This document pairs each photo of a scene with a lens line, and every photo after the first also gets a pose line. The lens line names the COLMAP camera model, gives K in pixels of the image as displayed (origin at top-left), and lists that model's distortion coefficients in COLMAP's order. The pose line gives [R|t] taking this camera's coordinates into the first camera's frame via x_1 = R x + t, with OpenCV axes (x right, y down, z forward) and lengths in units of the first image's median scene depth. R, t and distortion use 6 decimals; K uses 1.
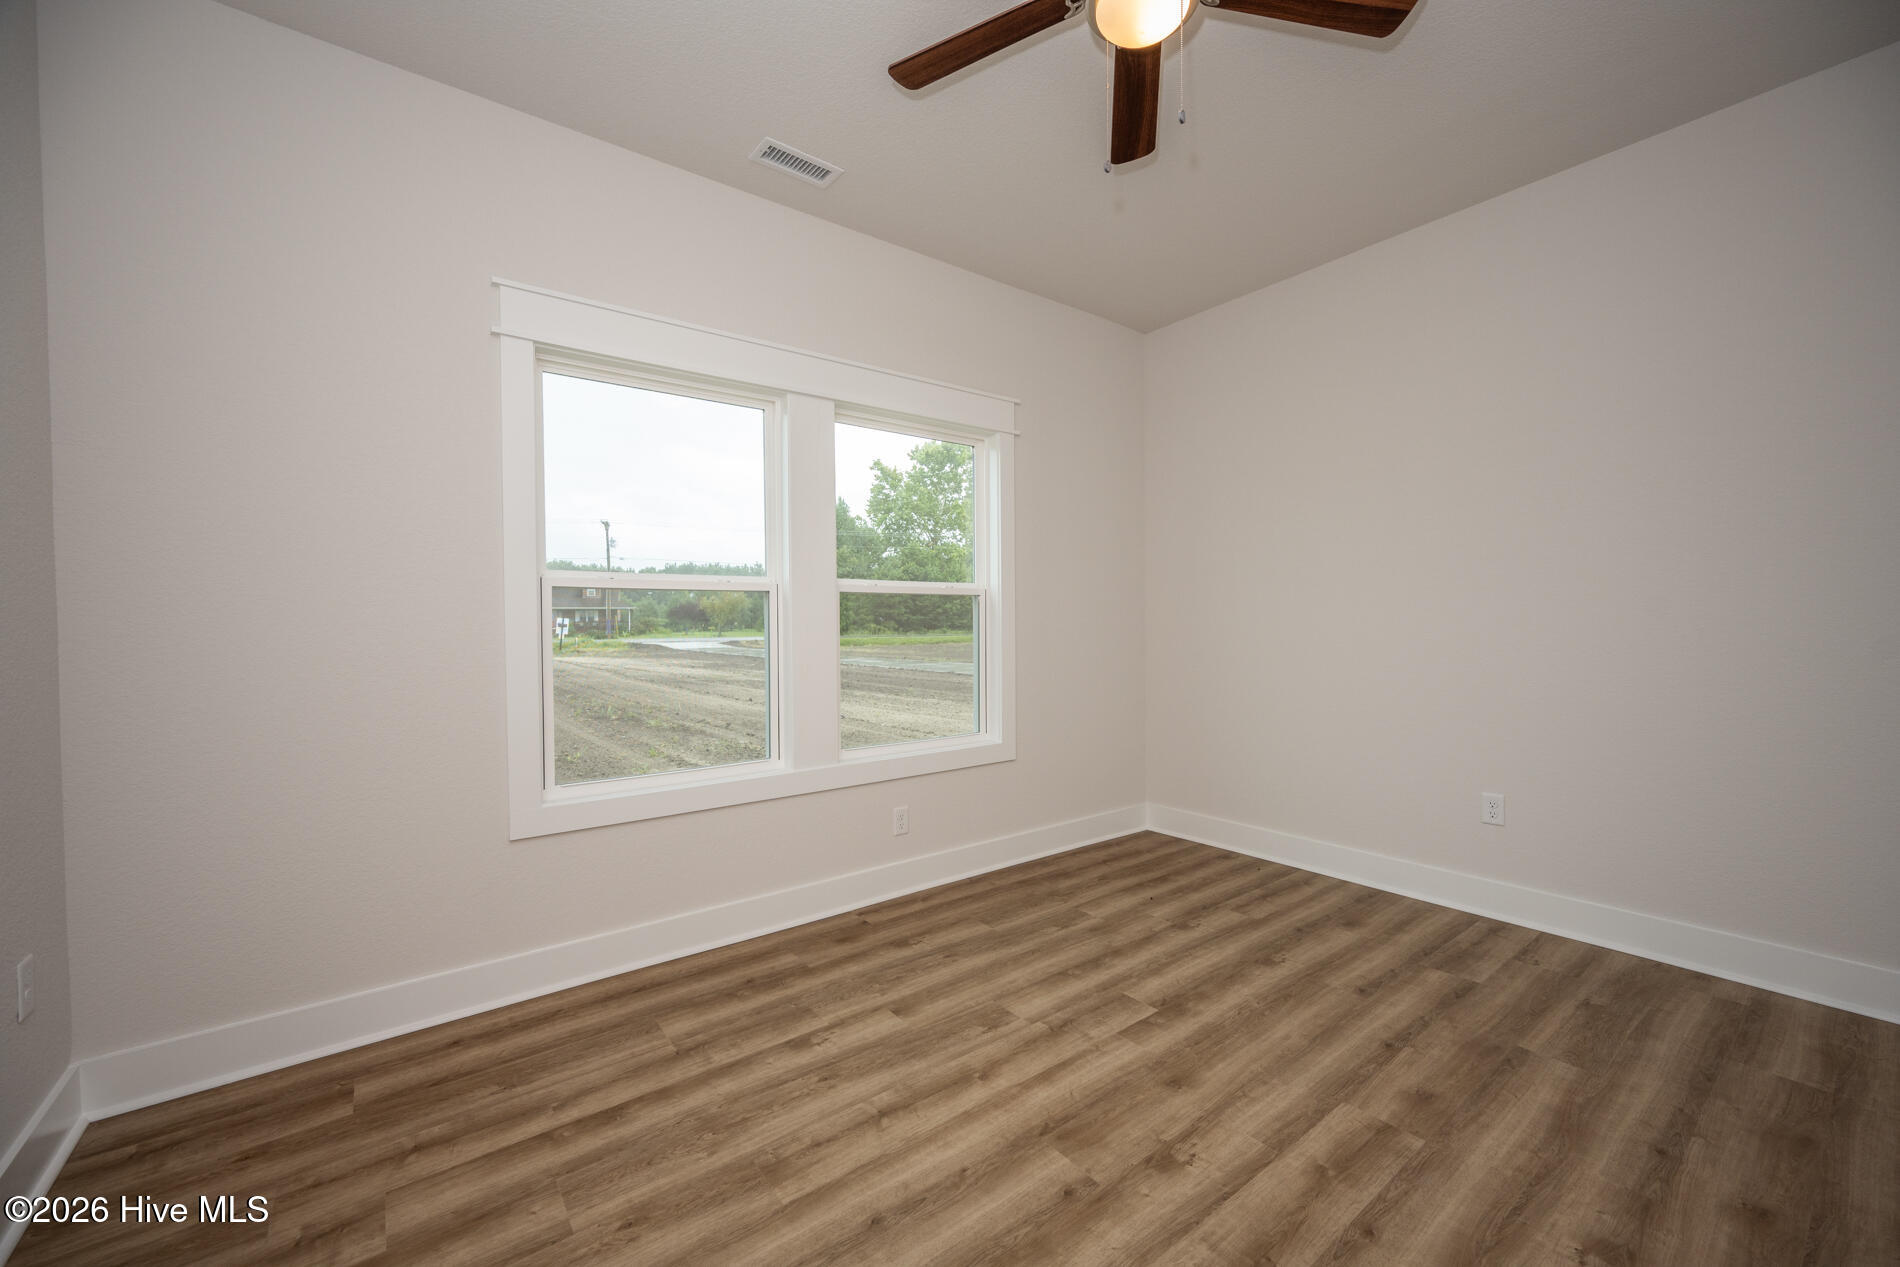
lens RADIAL K [[748.4, 0, 955.6], [0, 748.4, 635.4], [0, 0, 1]] dist [0.000910, 0.000055]
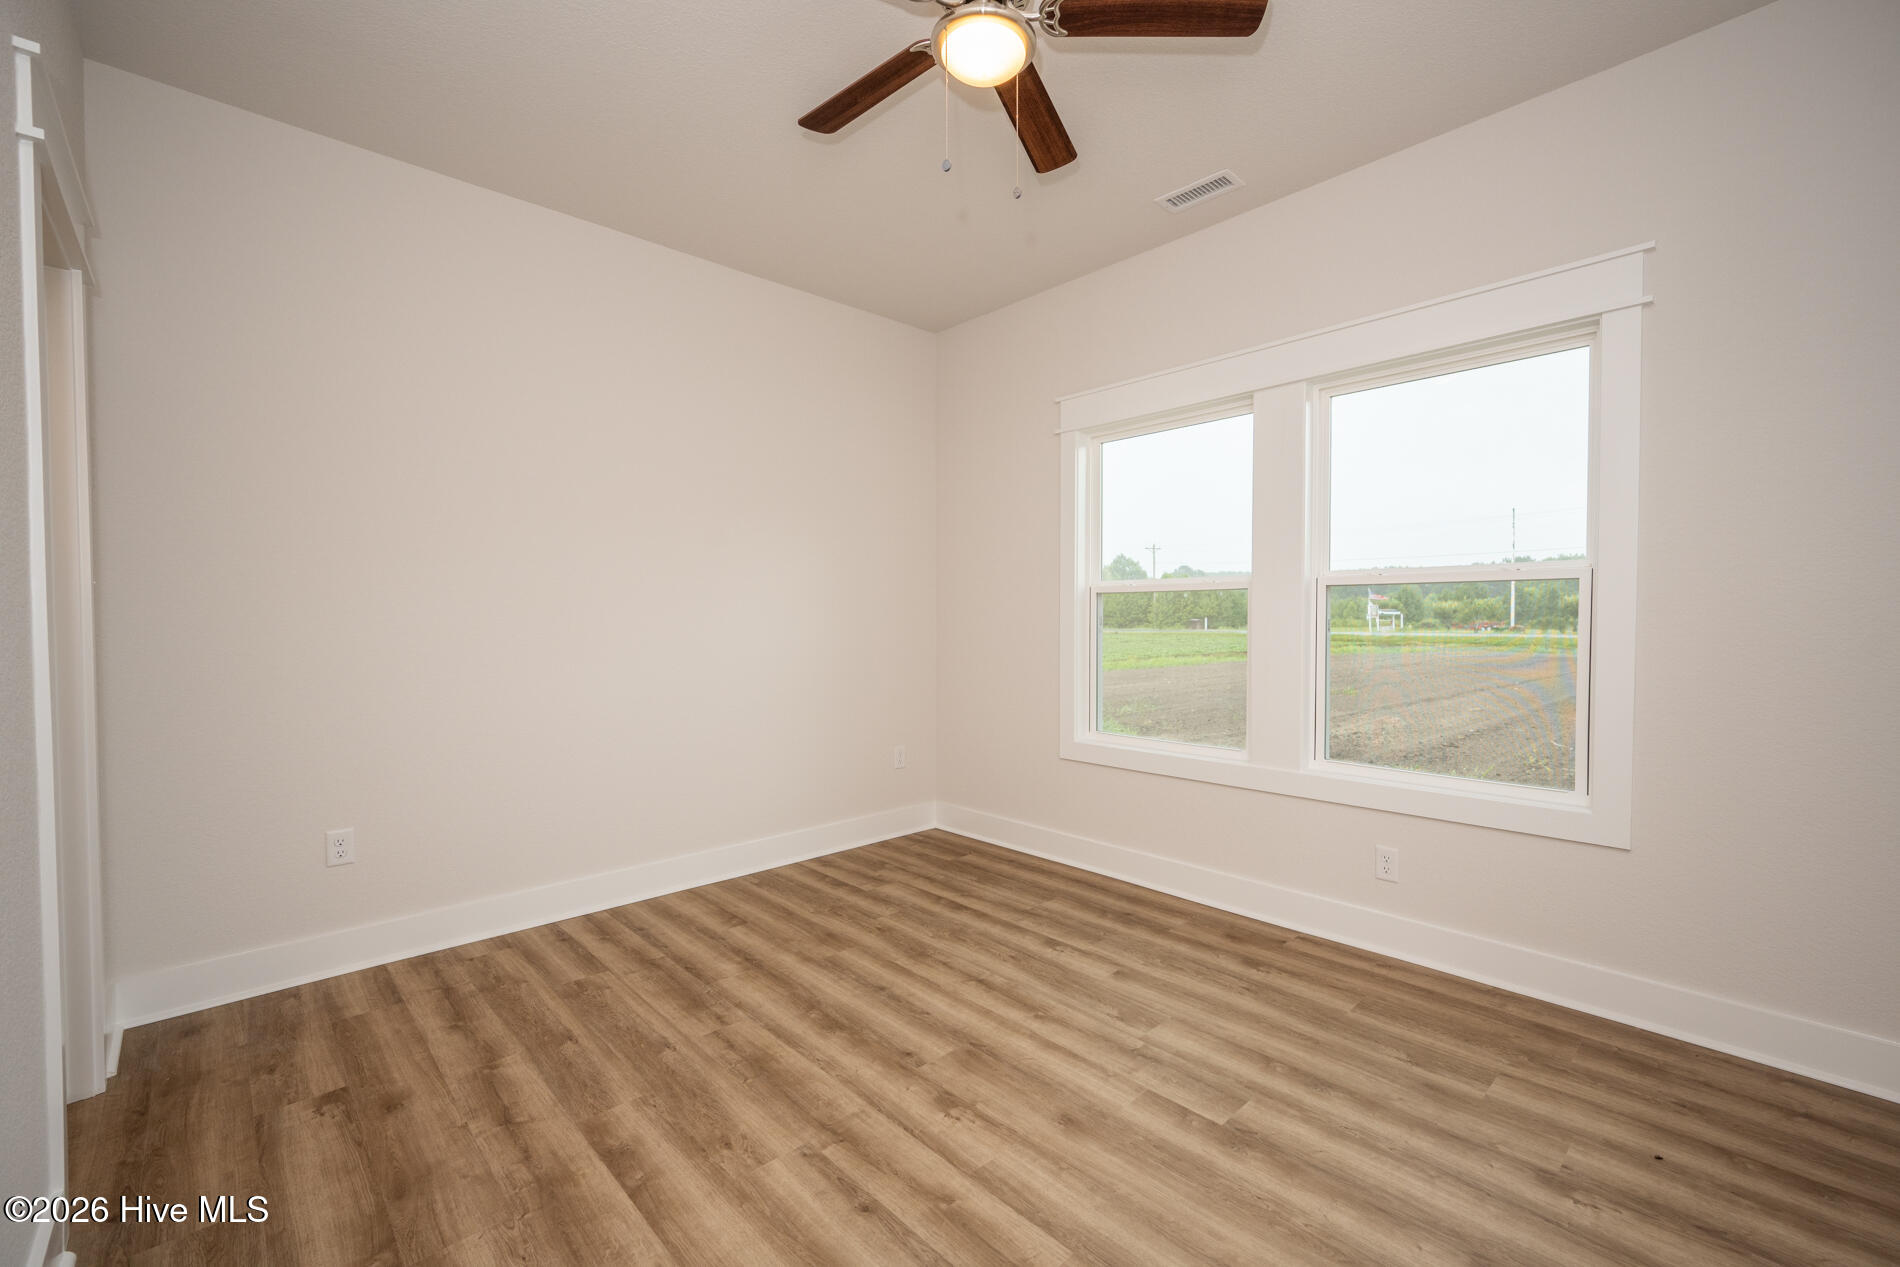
lens RADIAL K [[788.8, 0, 958.2], [0, 788.8, 637.7], [0, 0, 1]] dist [0.001825, 0.000295]
pose [[0.100860, 0.031993, -0.994386, 1.118313], [-0.016094, 0.999405, 0.030522, -0.025802], [0.994770, 0.012925, 0.101315, 0.687384]]
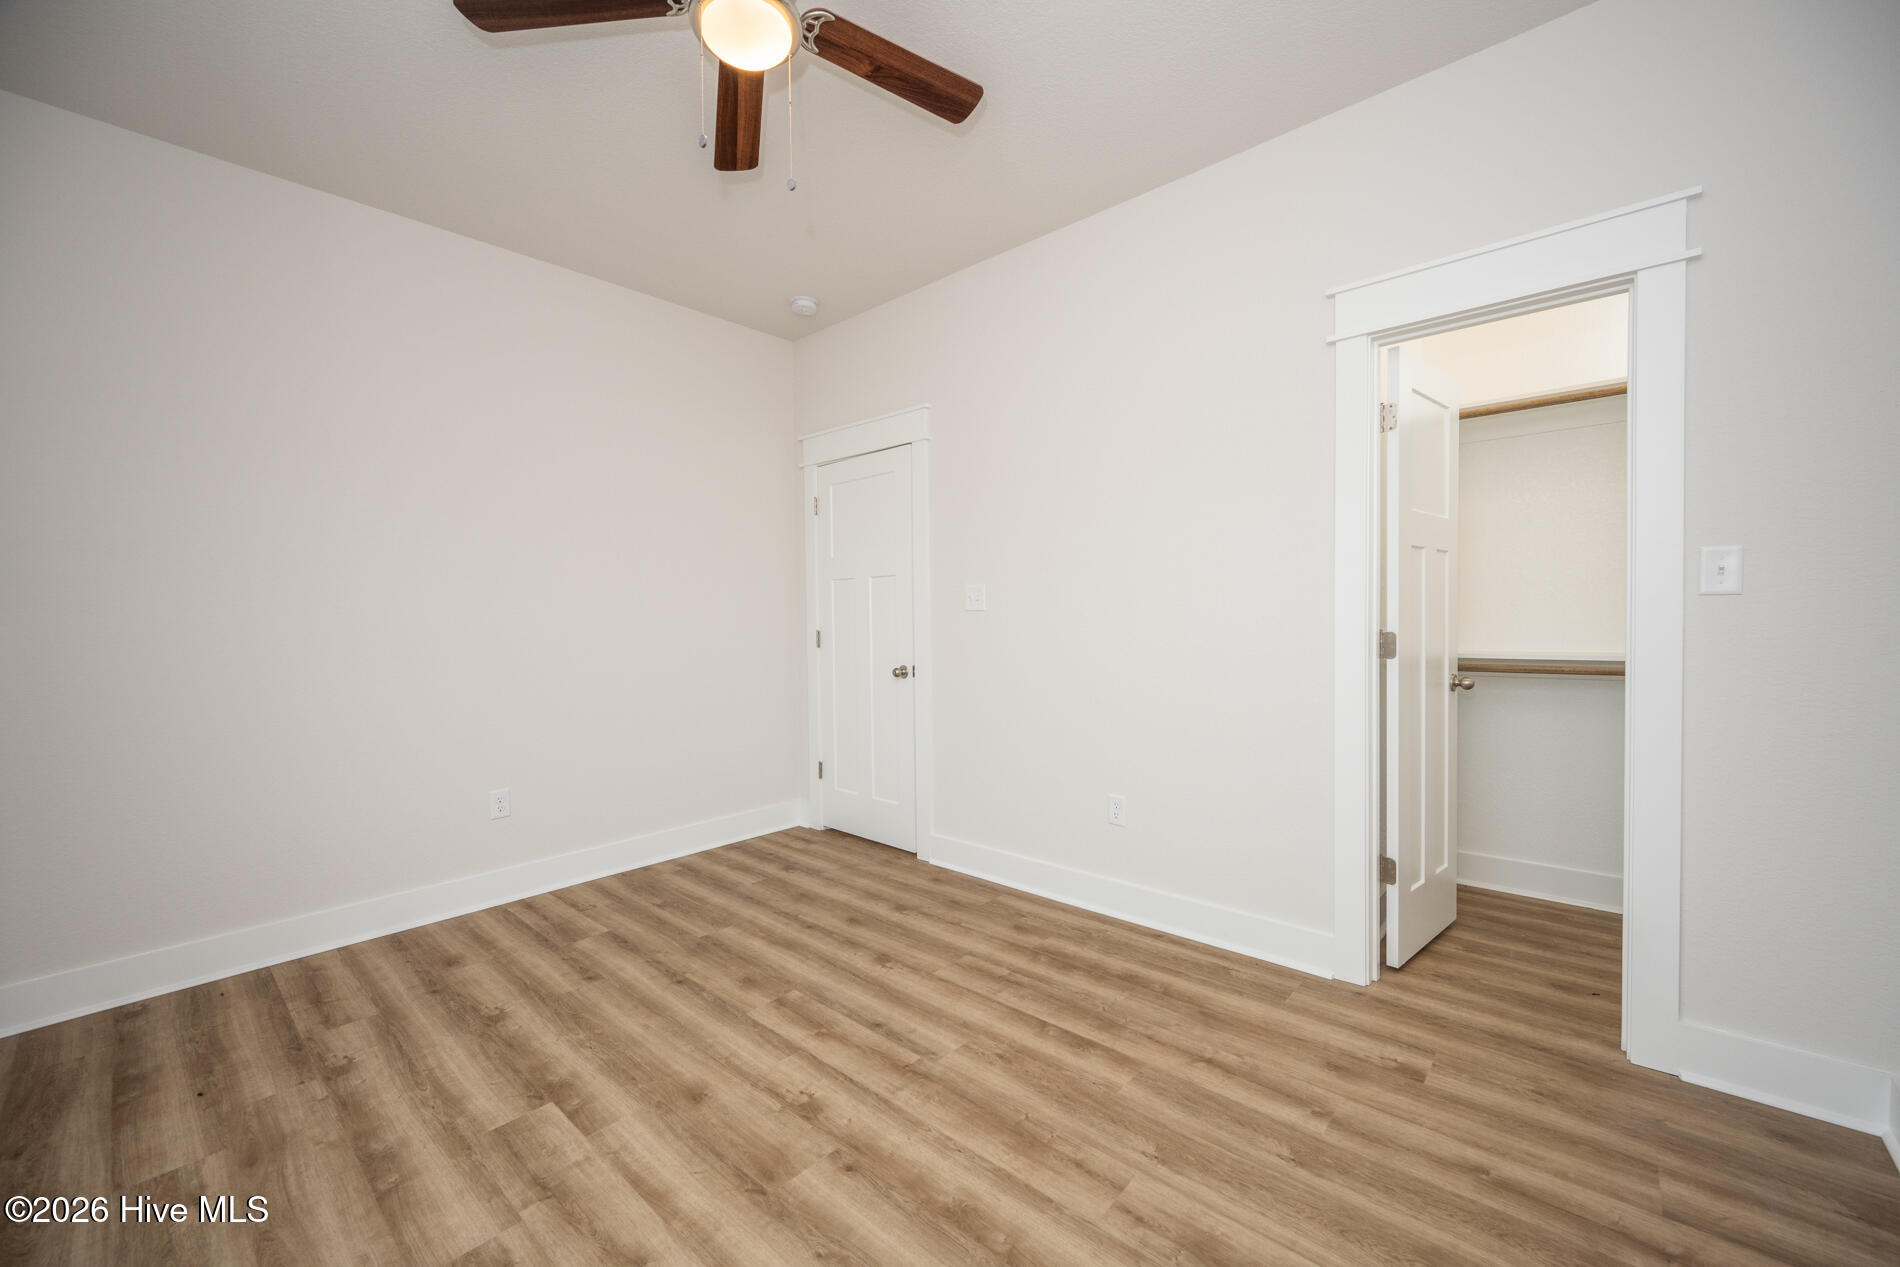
lens RADIAL K [[748.4, 0, 955.6], [0, 748.4, 635.4], [0, 0, 1]] dist [0.000910, 0.000055]
pose [[-0.183423, -0.008553, 0.982997, -0.662830], [0.035311, 0.999260, 0.015283, -0.010025], [-0.982400, 0.037514, -0.182985, 0.746942]]
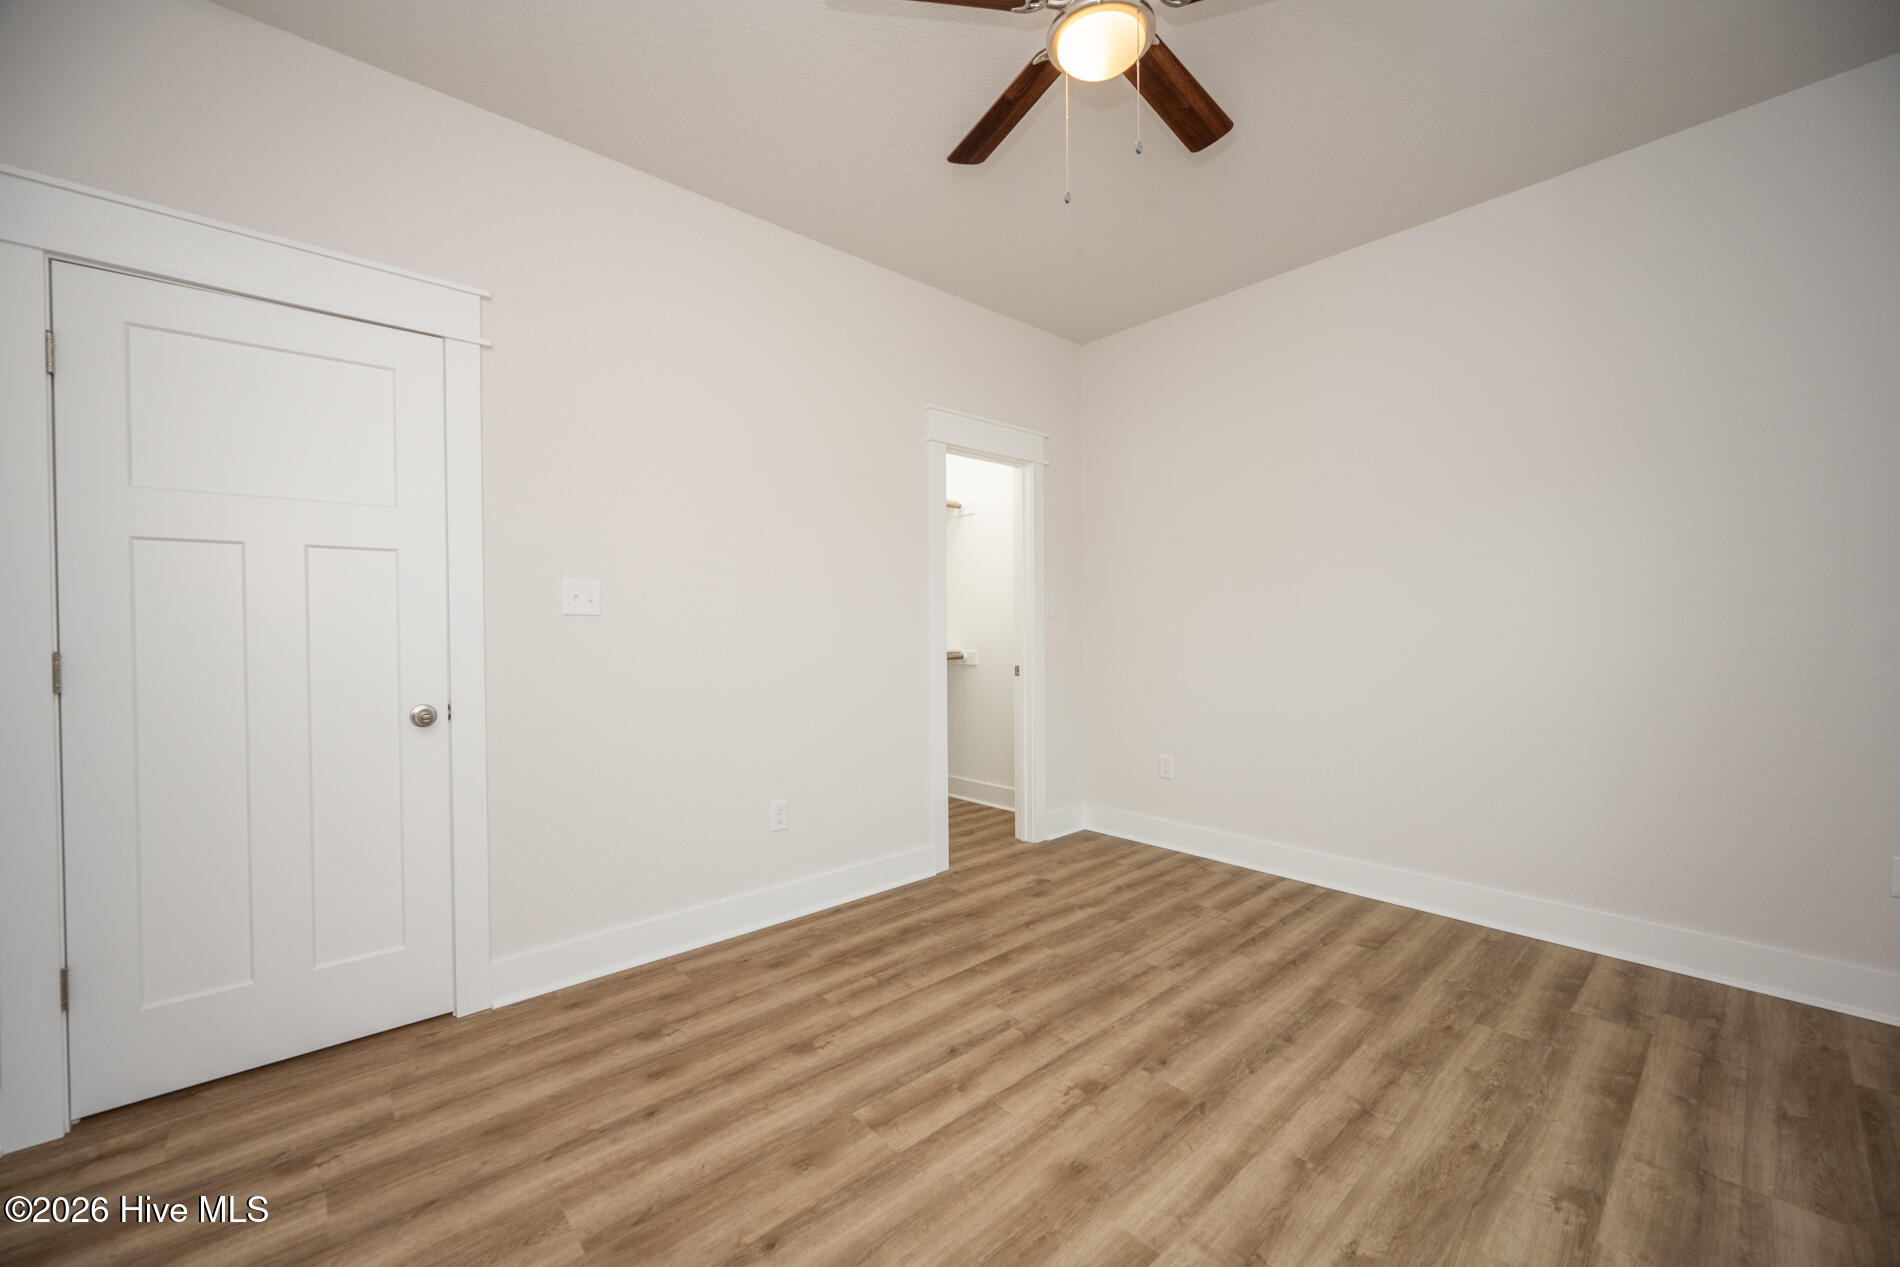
lens RADIAL K [[748.4, 0, 955.6], [0, 748.4, 635.4], [0, 0, 1]] dist [0.000910, 0.000055]
pose [[-0.996412, 0.019679, -0.082316, 0.443378], [0.017041, 0.999322, 0.032632, -0.034987], [0.082902, 0.031112, -0.996072, 1.648418]]
